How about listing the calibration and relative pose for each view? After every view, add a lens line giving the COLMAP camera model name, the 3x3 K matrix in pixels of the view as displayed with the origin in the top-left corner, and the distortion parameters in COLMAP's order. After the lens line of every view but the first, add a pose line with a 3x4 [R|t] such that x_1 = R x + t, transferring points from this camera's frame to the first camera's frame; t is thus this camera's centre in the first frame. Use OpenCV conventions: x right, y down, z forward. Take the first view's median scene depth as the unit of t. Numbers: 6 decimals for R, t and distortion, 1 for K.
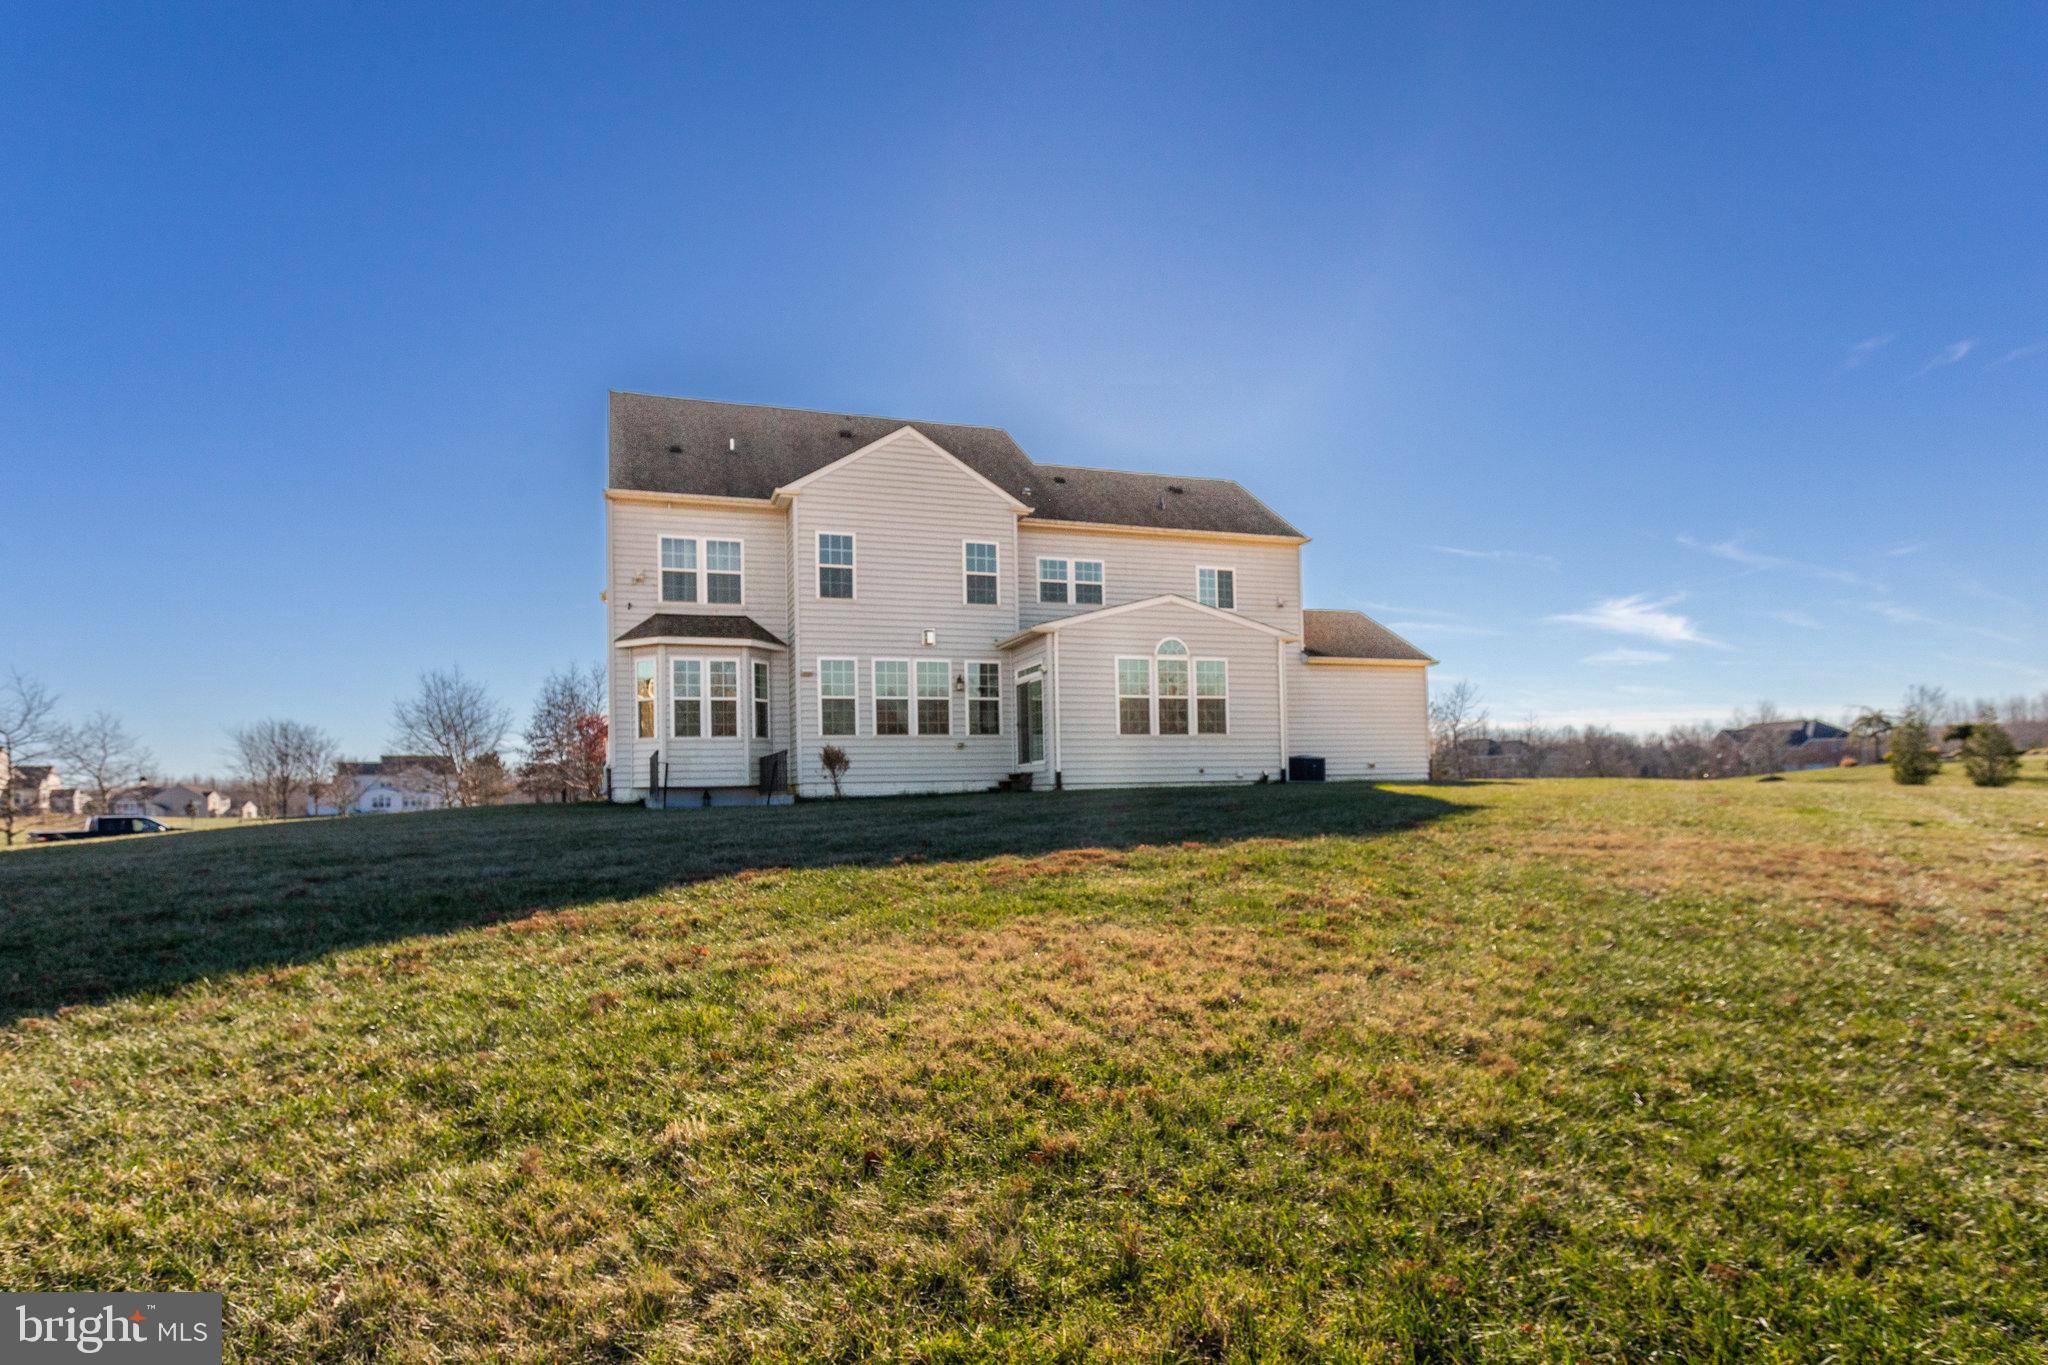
lens RADIAL K [[1004.2, 0, 1010.7], [0, 1004.2, 687.7], [0, 0, 1]] dist [0.006167, 0.000439]
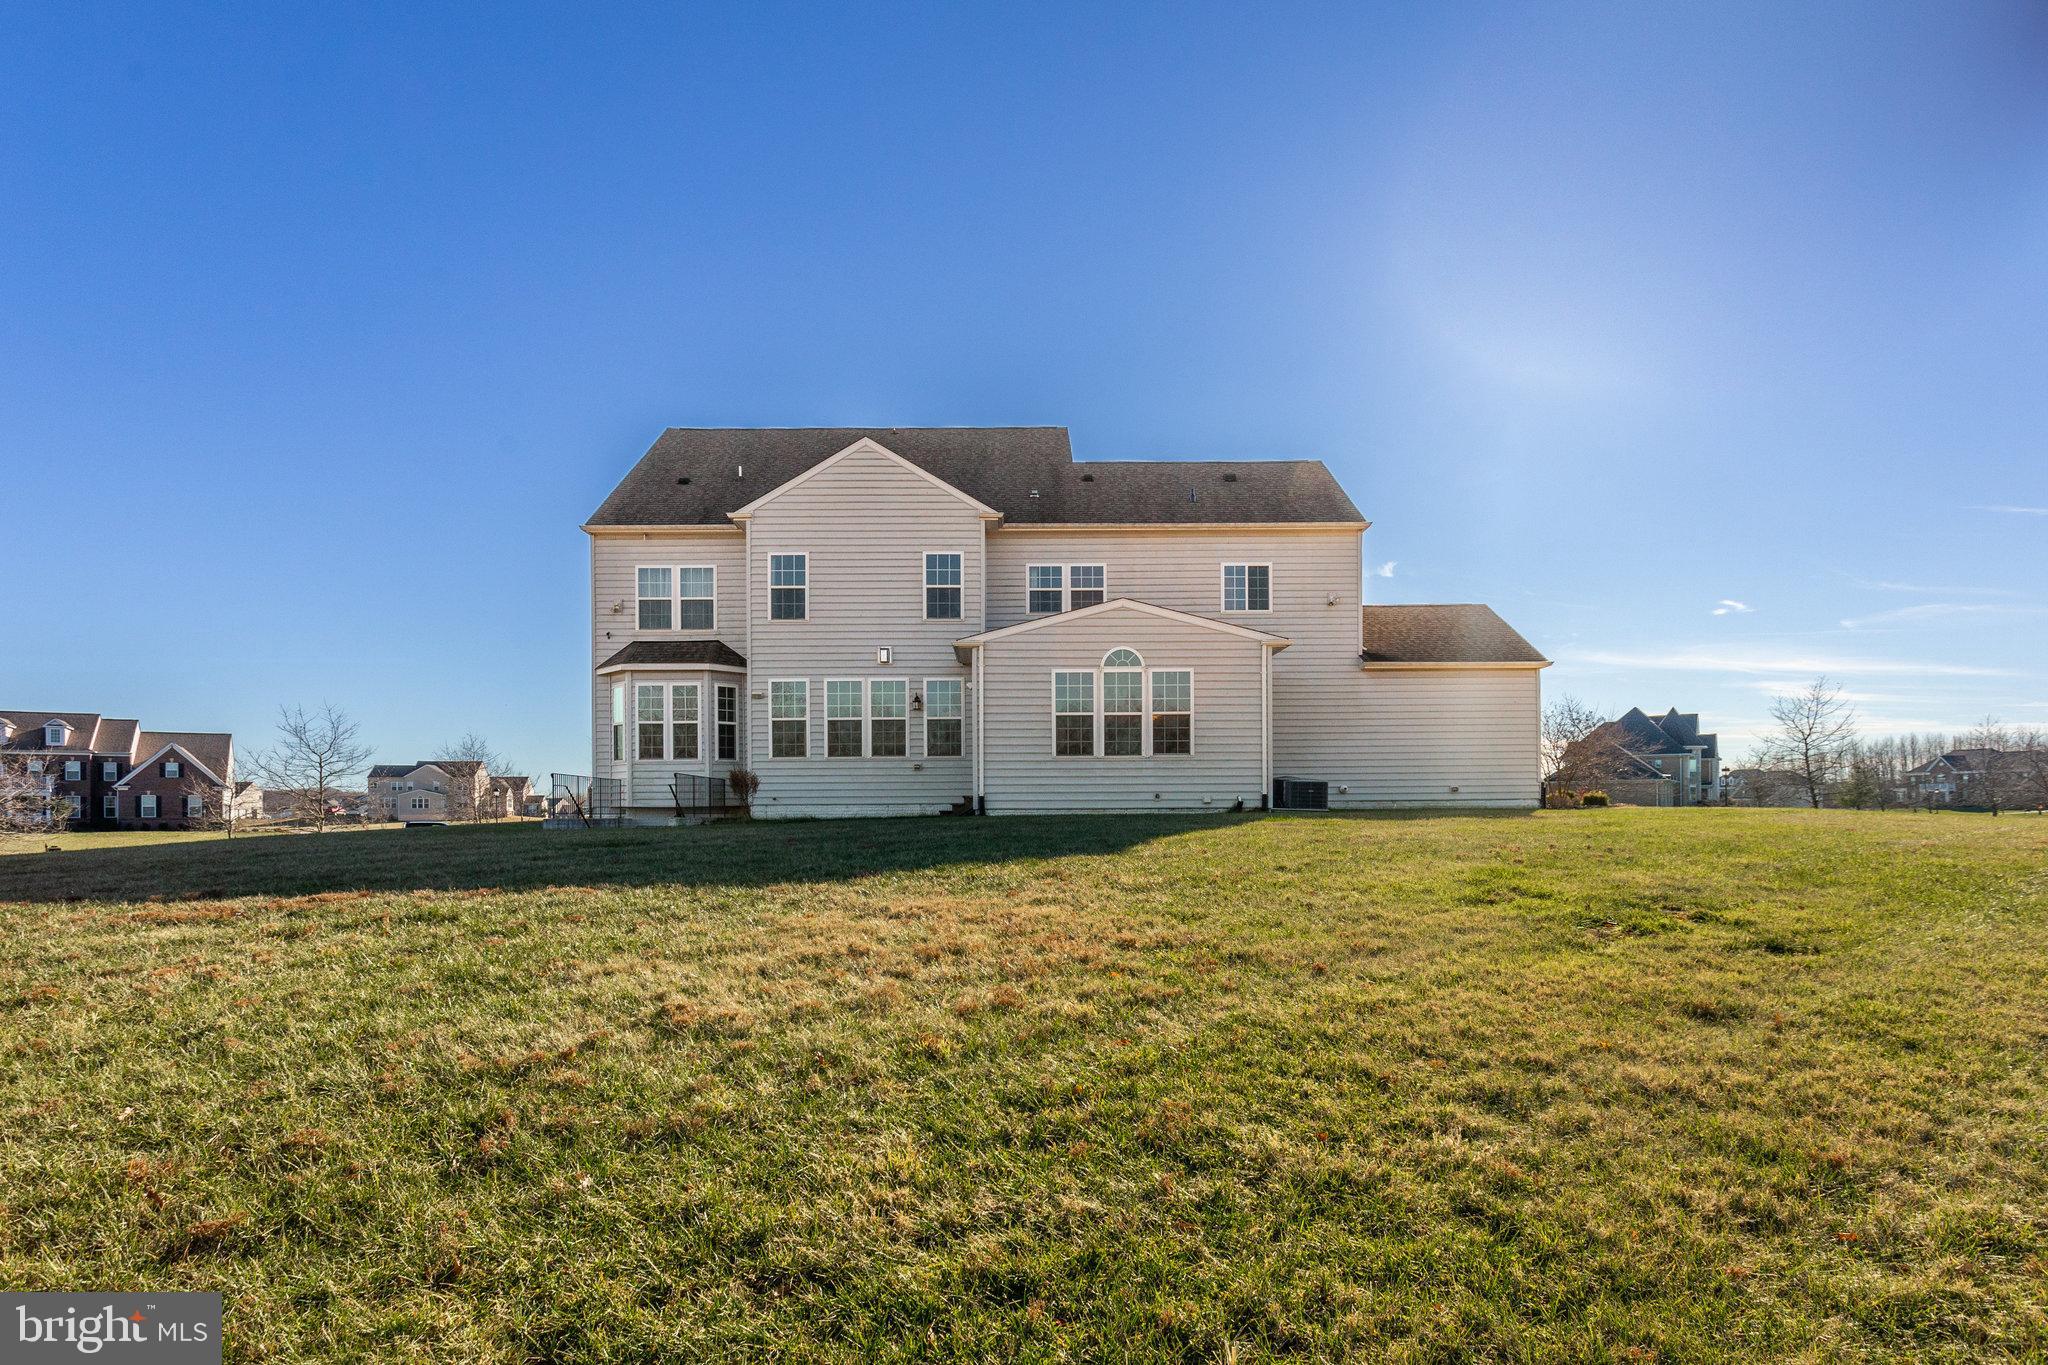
lens RADIAL K [[1004.2, 0, 1037.4], [0, 1004.2, 732.0], [0, 0, 1]] dist [0.006167, 0.000439]
pose [[0.952986, -0.009858, -0.302855, 0.356305], [0.019082, 0.999439, 0.027513, -0.000269], [0.302414, -0.031999, 0.952639, 0.123842]]
